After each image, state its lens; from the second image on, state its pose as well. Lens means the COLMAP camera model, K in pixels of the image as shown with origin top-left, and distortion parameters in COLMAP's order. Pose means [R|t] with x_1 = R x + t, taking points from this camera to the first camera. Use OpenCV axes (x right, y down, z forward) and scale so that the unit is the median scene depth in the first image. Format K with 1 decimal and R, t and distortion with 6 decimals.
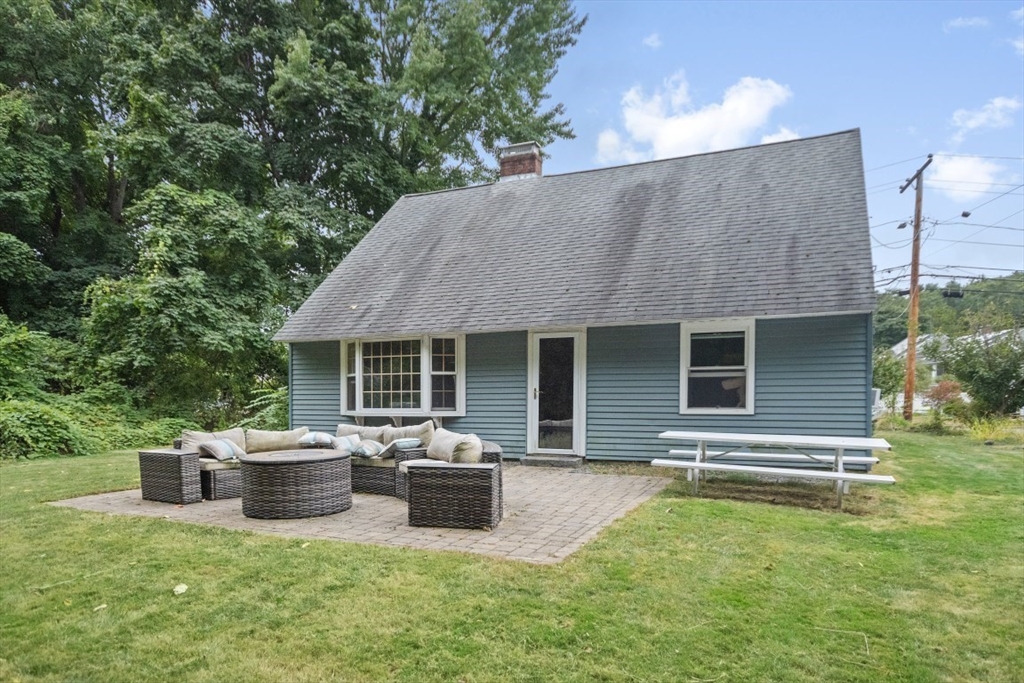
lens RADIAL K [[542.4, 0, 431.8], [0, 542.4, 401.6], [0, 0, 1]] dist [-0.008994, -0.000213]
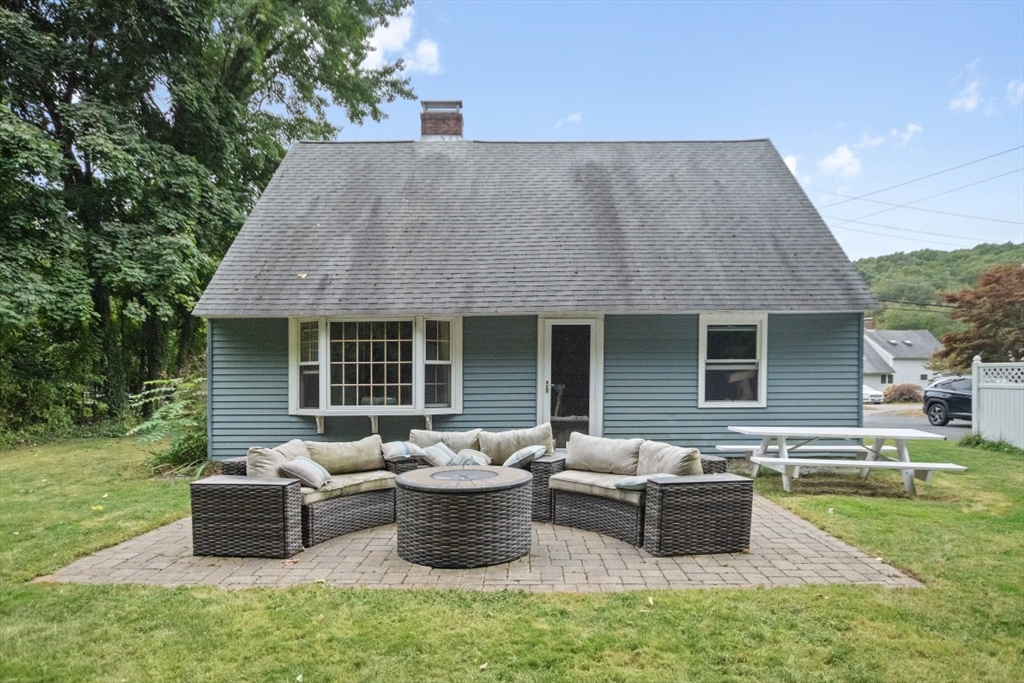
lens RADIAL K [[618.1, 0, 430.3], [0, 618.1, 377.8], [0, 0, 1]] dist [0.003359, 0.001492]
pose [[0.930254, -0.000181, 0.366916, -0.350630], [0.006664, 0.999843, -0.016404, -0.013785], [-0.366855, 0.017705, 0.930109, 0.125697]]
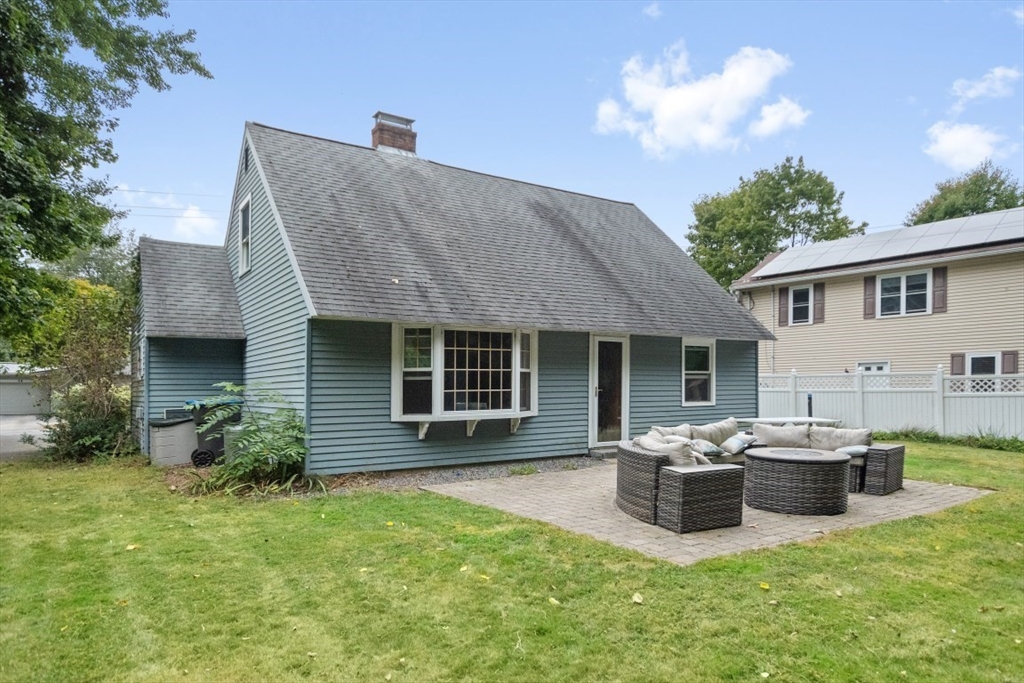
lens RADIAL K [[620.7, 0, 480.3], [0, 620.7, 371.1], [0, 0, 1]] dist [-0.011781, -0.000510]
pose [[0.586150, 0.017907, 0.810005, -0.922088], [0.012354, 0.999442, -0.031035, -0.019705], [-0.810108, 0.028198, 0.585602, 0.453461]]
